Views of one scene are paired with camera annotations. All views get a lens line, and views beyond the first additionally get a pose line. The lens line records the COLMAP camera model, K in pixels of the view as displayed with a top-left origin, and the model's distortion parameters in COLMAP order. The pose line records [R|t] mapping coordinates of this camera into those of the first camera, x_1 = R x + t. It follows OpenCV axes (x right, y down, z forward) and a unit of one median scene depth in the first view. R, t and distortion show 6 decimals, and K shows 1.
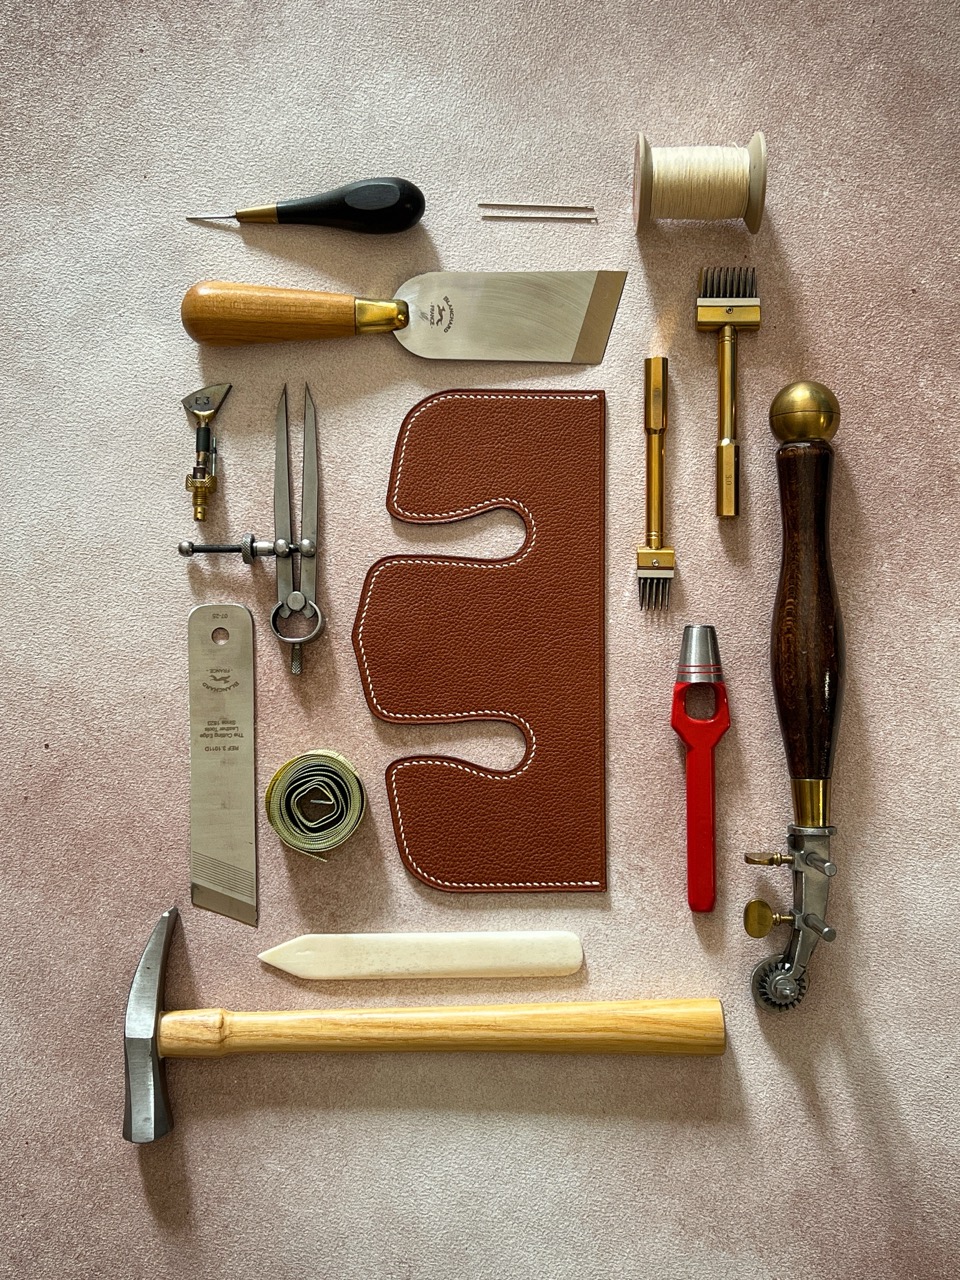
lens RADIAL K [[1562.4, 0, 480.0], [0, 1562.4, 640.0], [0, 0, 1]] dist [0.001899, 0.001683]
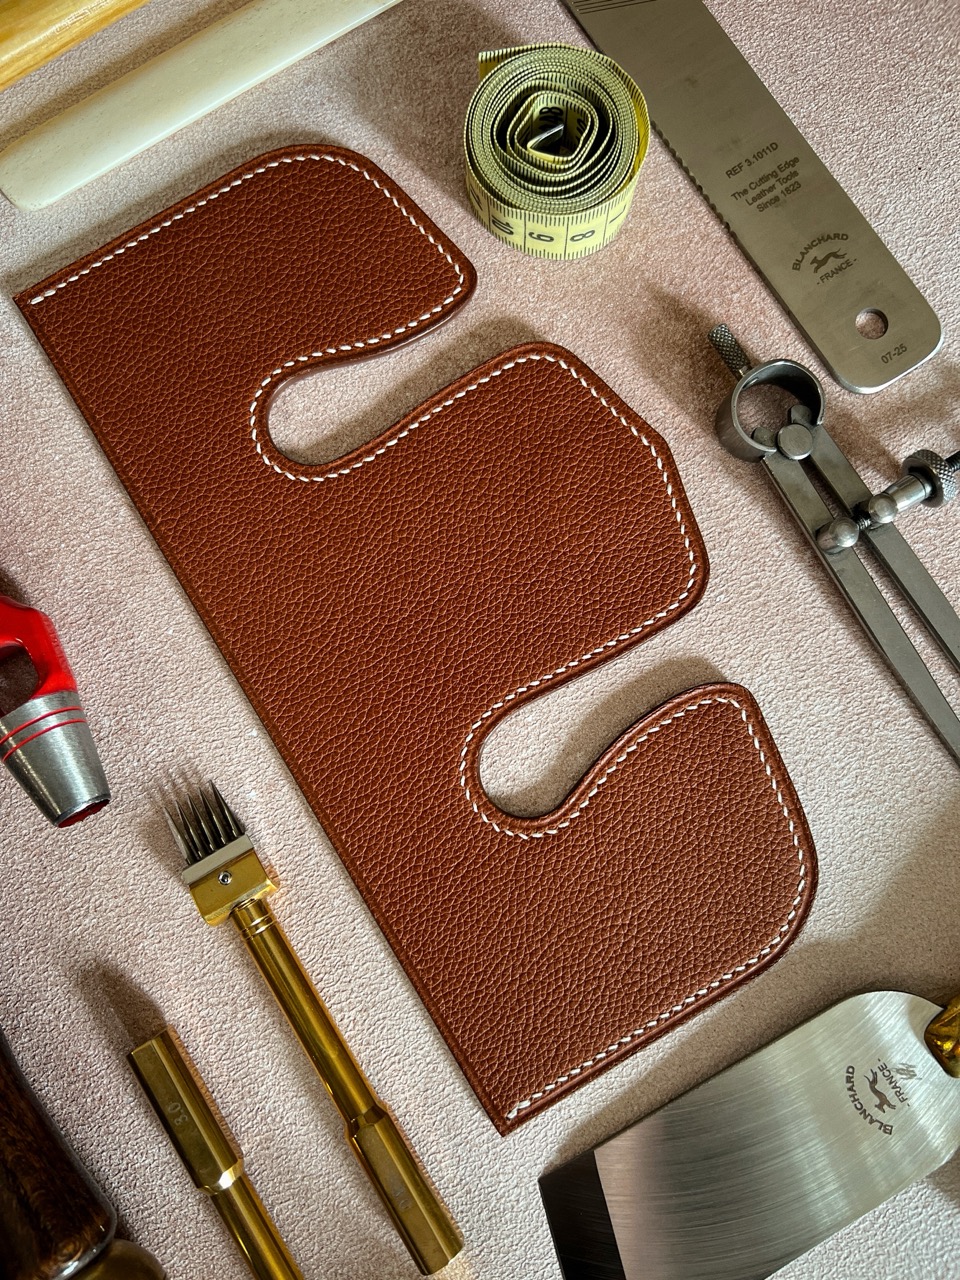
lens RADIAL K [[981.6, 0, 480.0], [0, 981.6, 640.0], [0, 0, 1]] dist [0.004012, -0.046194]
pose [[-0.852467, 0.519673, -0.056926, 0.023523], [-0.521767, -0.838971, 0.154556, -0.075208], [0.032559, 0.161456, 0.986343, 0.683552]]
